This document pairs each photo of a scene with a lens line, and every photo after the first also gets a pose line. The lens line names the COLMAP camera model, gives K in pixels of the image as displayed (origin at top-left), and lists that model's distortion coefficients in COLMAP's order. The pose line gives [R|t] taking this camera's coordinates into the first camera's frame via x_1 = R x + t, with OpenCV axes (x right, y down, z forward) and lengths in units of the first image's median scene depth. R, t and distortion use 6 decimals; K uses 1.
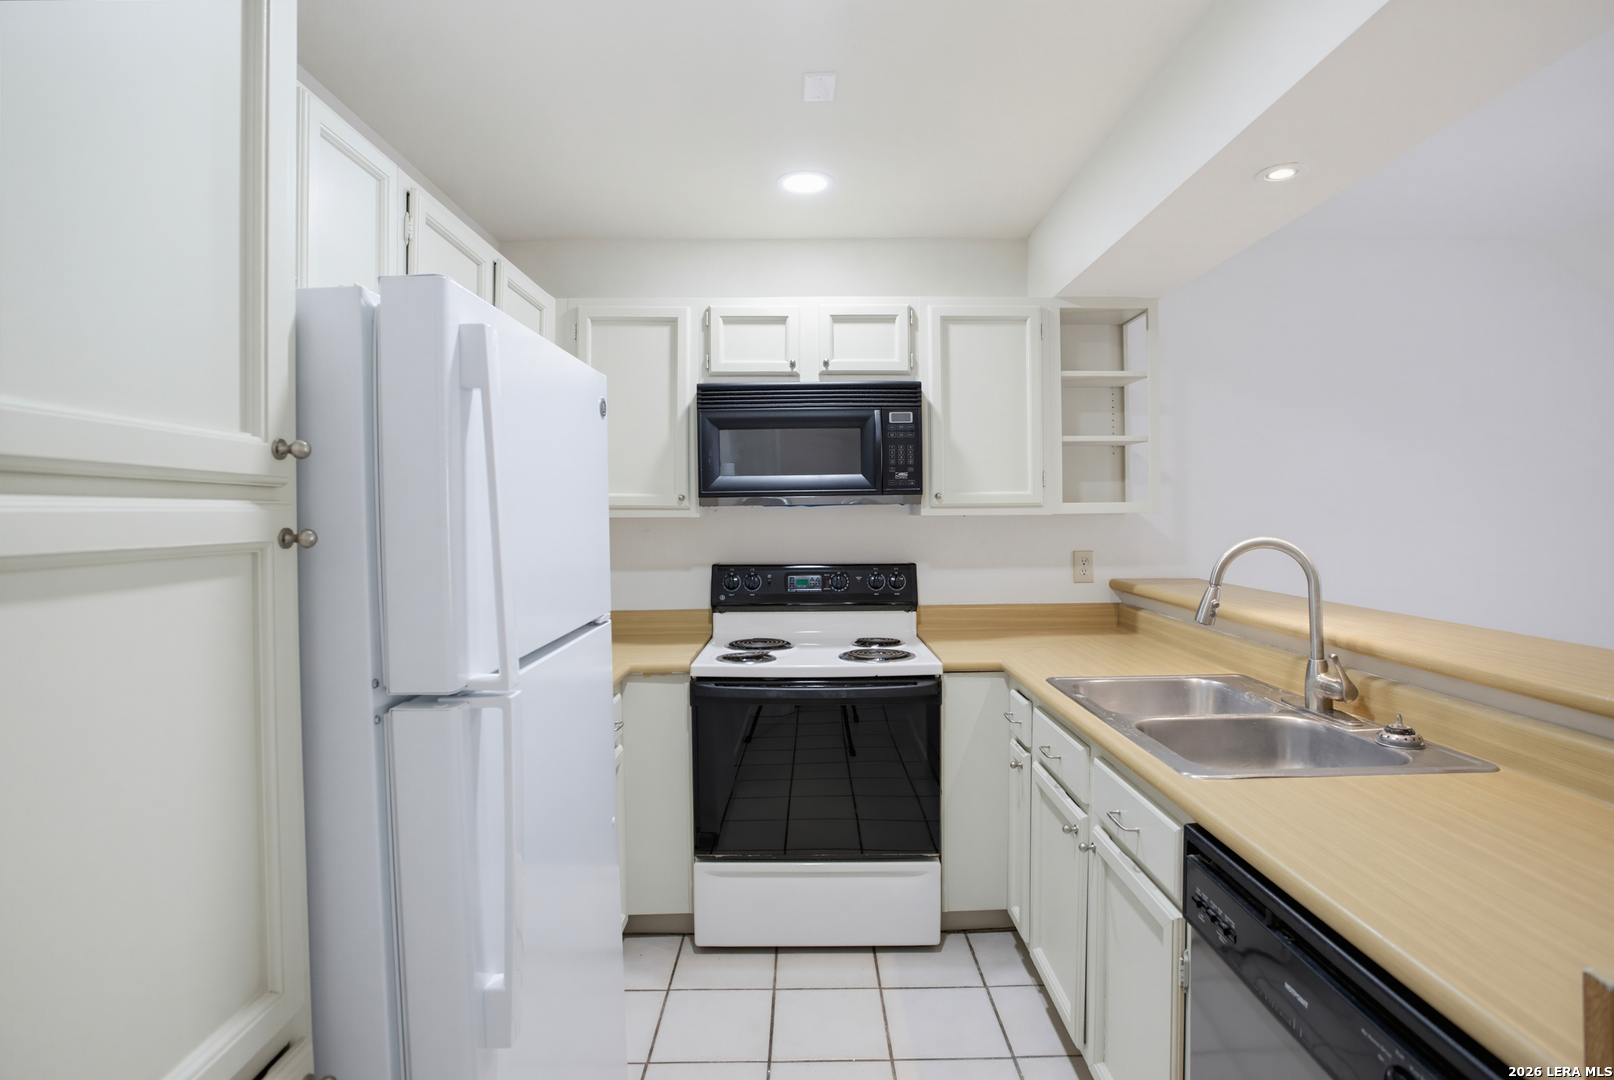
lens RADIAL K [[796.1, 0, 815.7], [0, 796.1, 525.9], [0, 0, 1]] dist [-0.065520, 0.026440]
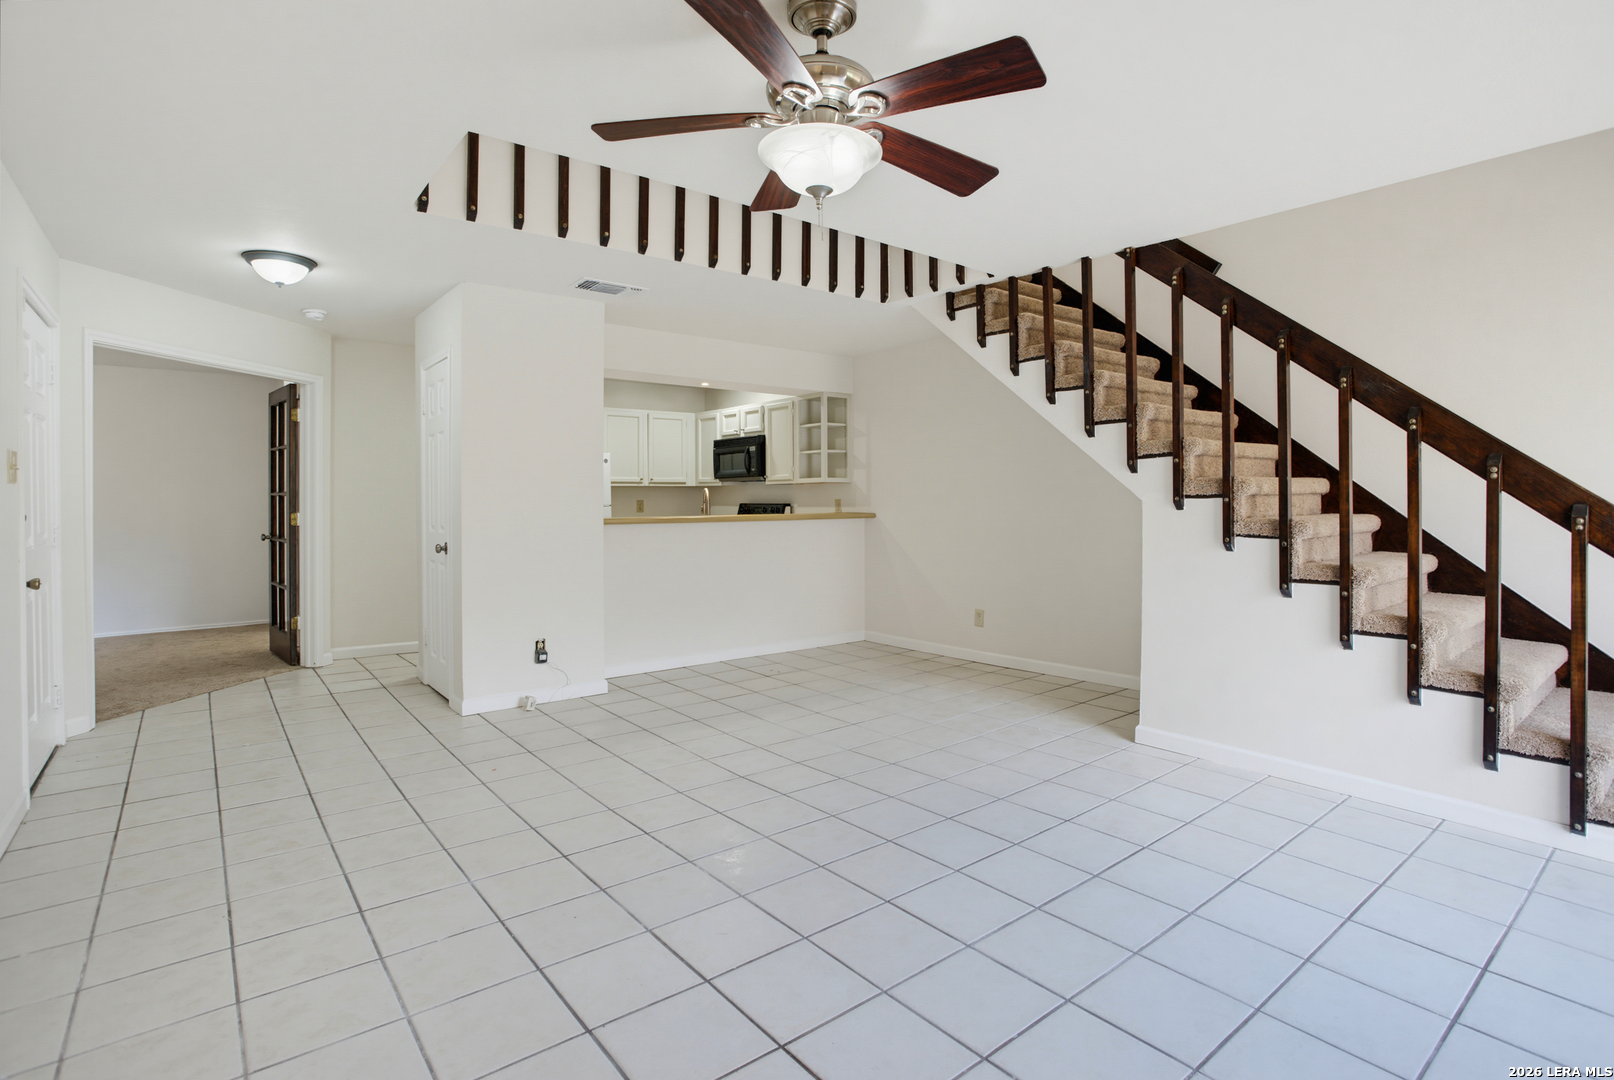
lens RADIAL K [[796.1, 0, 812.9], [0, 796.1, 506.5], [0, 0, 1]] dist [-0.065520, 0.026440]
pose [[0.622849, 0.013161, -0.782231, 2.394112], [-0.014540, 0.999881, 0.005246, 0.046852], [0.782207, 0.008106, 0.622966, -0.553241]]
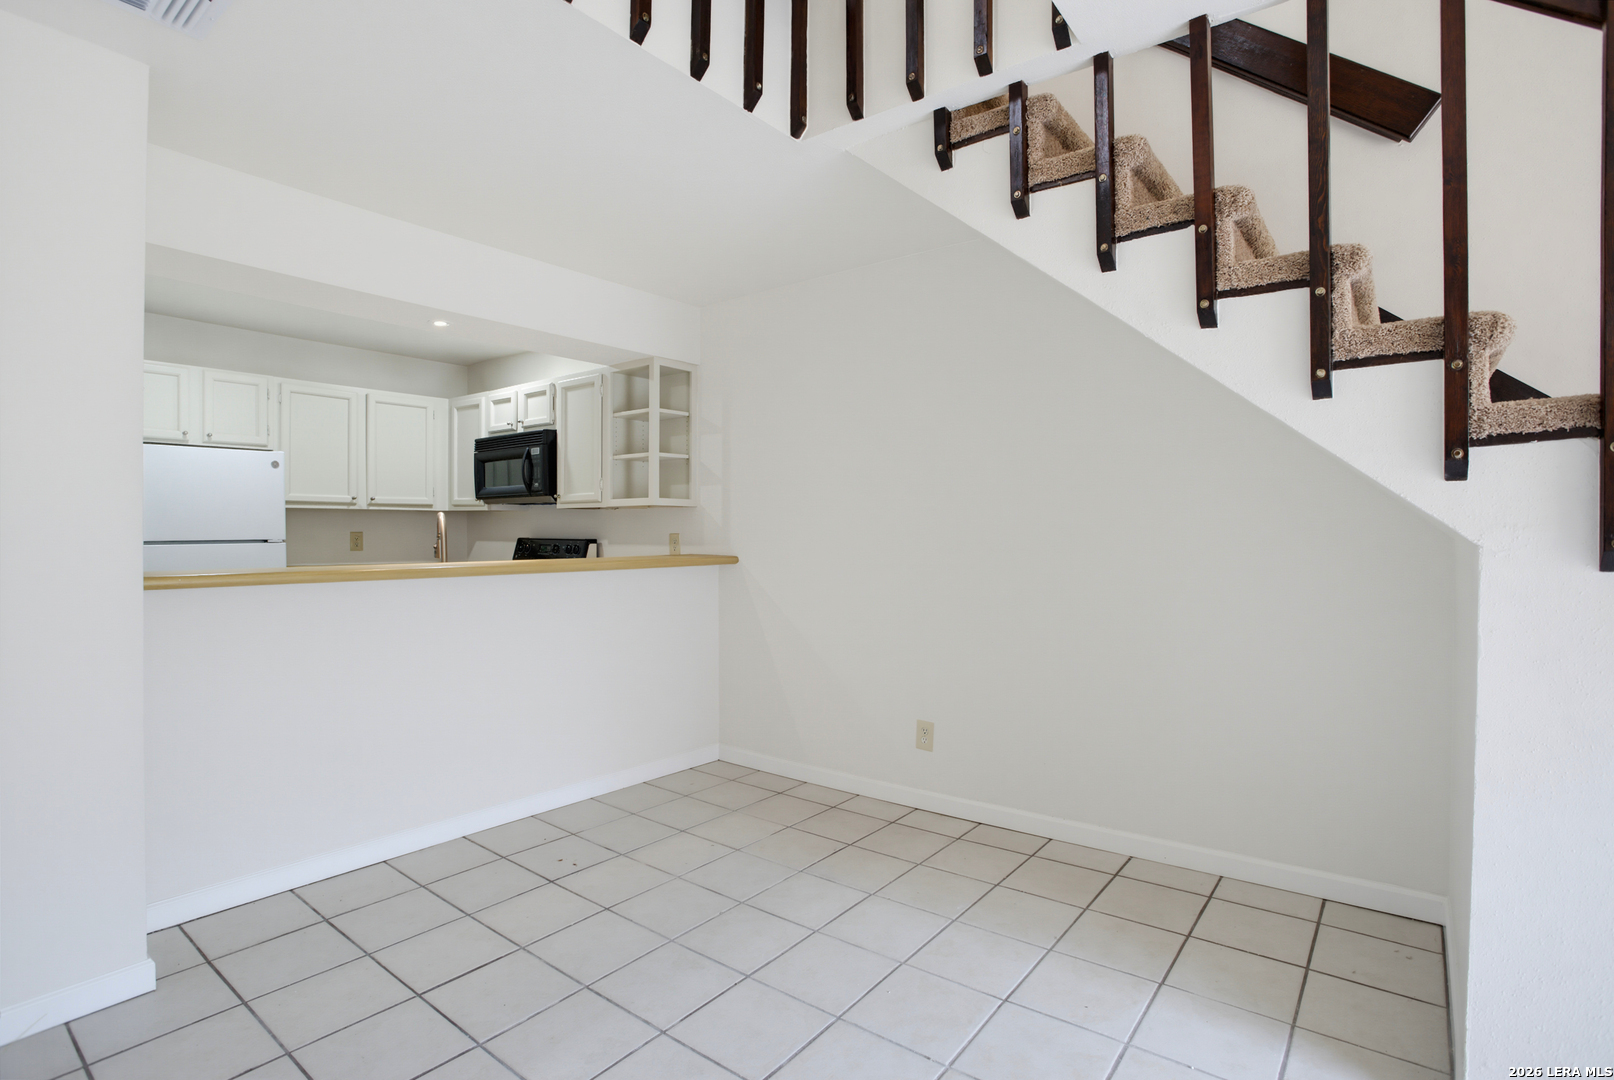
lens RADIAL K [[796.1, 0, 799.8], [0, 796.1, 540.2], [0, 0, 1]] dist [-0.065520, 0.026440]
pose [[0.779800, 0.018734, -0.625749, 1.625694], [-0.020248, 0.999784, 0.004700, 0.037080], [0.625701, 0.009006, 0.780011, 0.023681]]
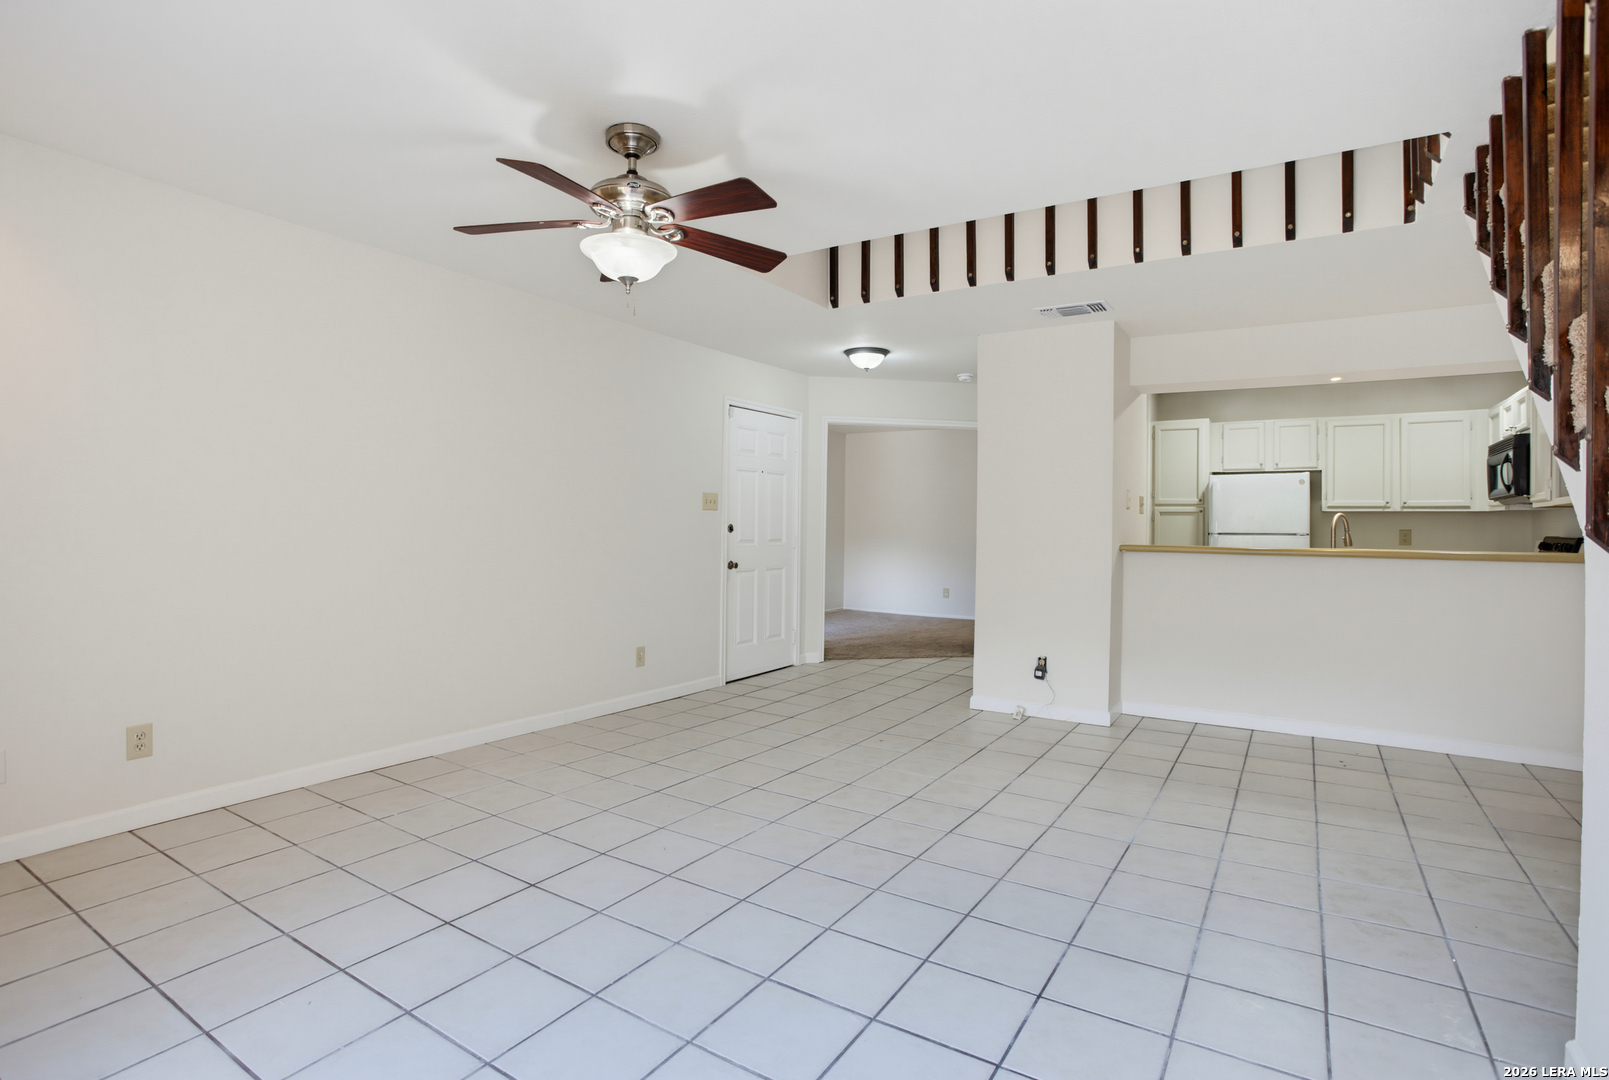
lens RADIAL K [[793.6, 0, 814.6], [0, 793.6, 530.0], [0, 0, 1]] dist [-0.065520, 0.026440]
pose [[-0.536438, 0.005839, -0.843920, 2.489213], [-0.020384, 0.999595, 0.019873, 0.038165], [0.843694, 0.027864, -0.536101, 0.592263]]
